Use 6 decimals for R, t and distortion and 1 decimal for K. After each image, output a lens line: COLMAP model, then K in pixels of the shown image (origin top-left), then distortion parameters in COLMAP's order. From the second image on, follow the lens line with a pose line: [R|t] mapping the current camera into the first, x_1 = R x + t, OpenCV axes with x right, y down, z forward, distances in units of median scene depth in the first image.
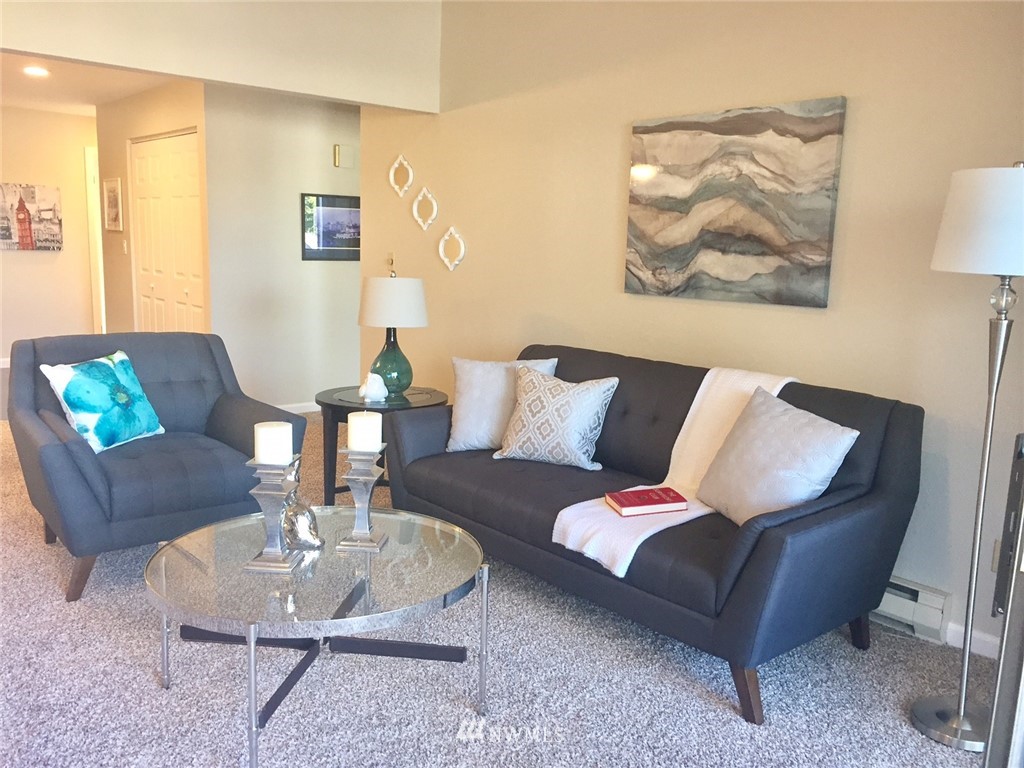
lens RADIAL K [[881.2, 0, 515.5], [0, 881.2, 386.5], [0, 0, 1]] dist [0.070440, -0.092795]
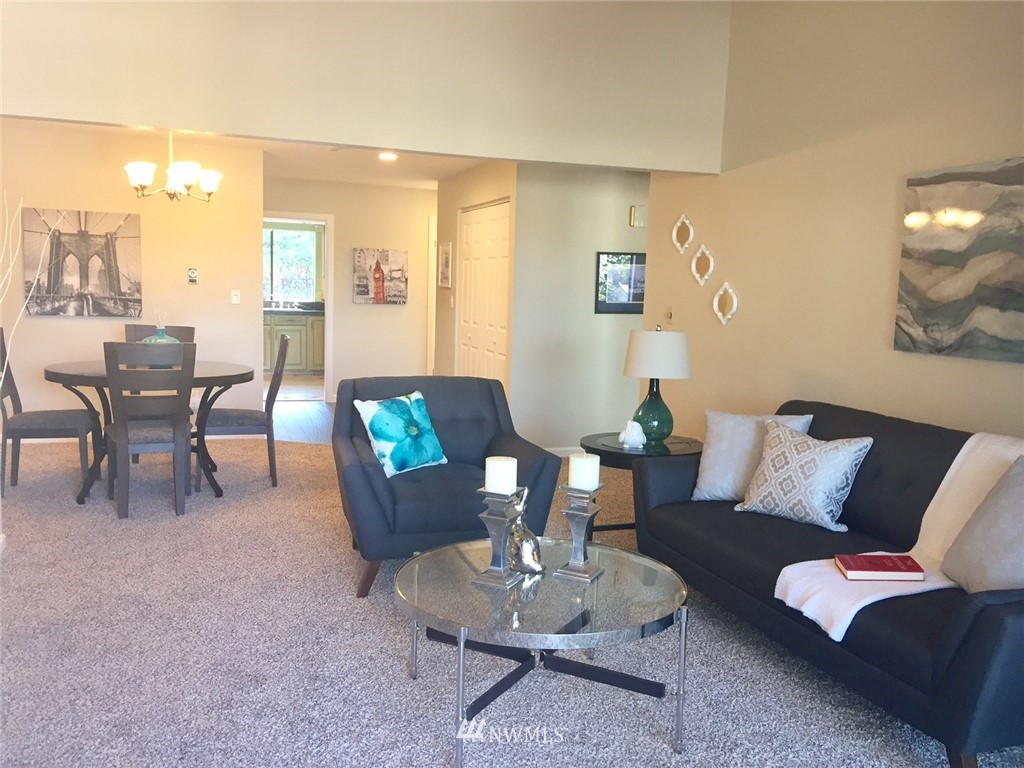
lens RADIAL K [[881.2, 0, 513.1], [0, 881.2, 384.4], [0, 0, 1]] dist [0.070440, -0.092795]
pose [[0.931455, 0.034851, -0.362183, 0.102587], [-0.055894, 0.997293, -0.047782, 0.000076], [0.359537, 0.064750, 0.930882, -0.048226]]
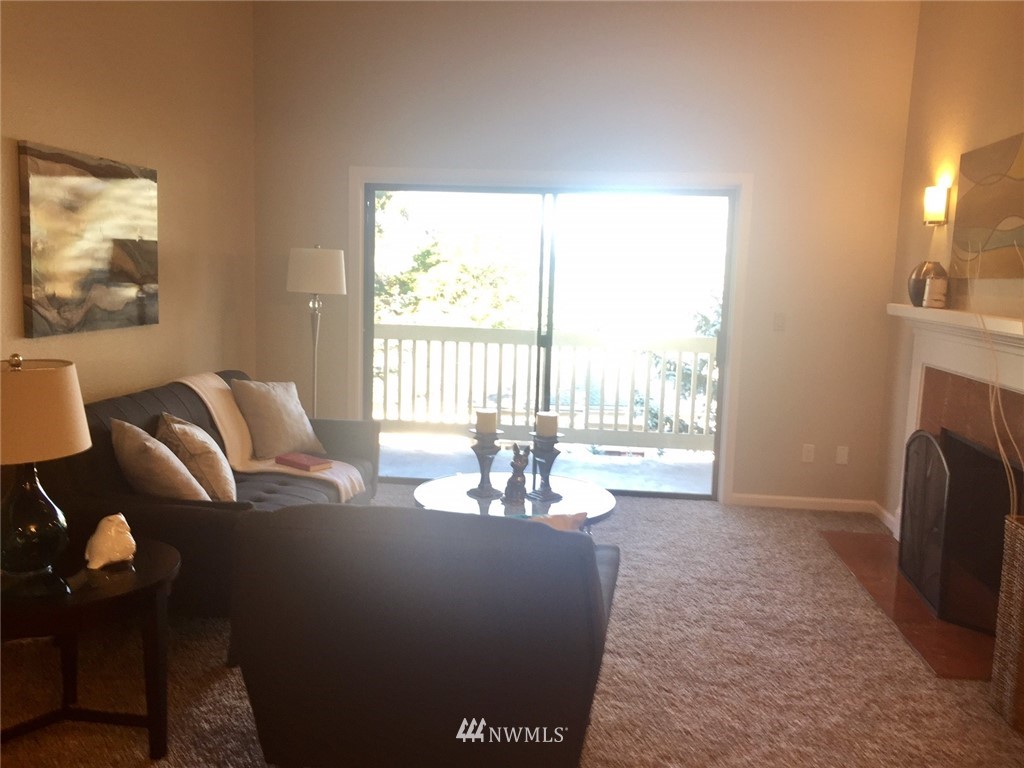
lens RADIAL K [[881.2, 0, 510.9], [0, 881.2, 384.4], [0, 0, 1]] dist [0.070440, -0.092795]
pose [[-0.671005, -0.141445, 0.727837, -0.947030], [0.072993, 0.964265, 0.254686, -0.285653], [-0.737851, 0.224022, -0.636702, 1.394367]]
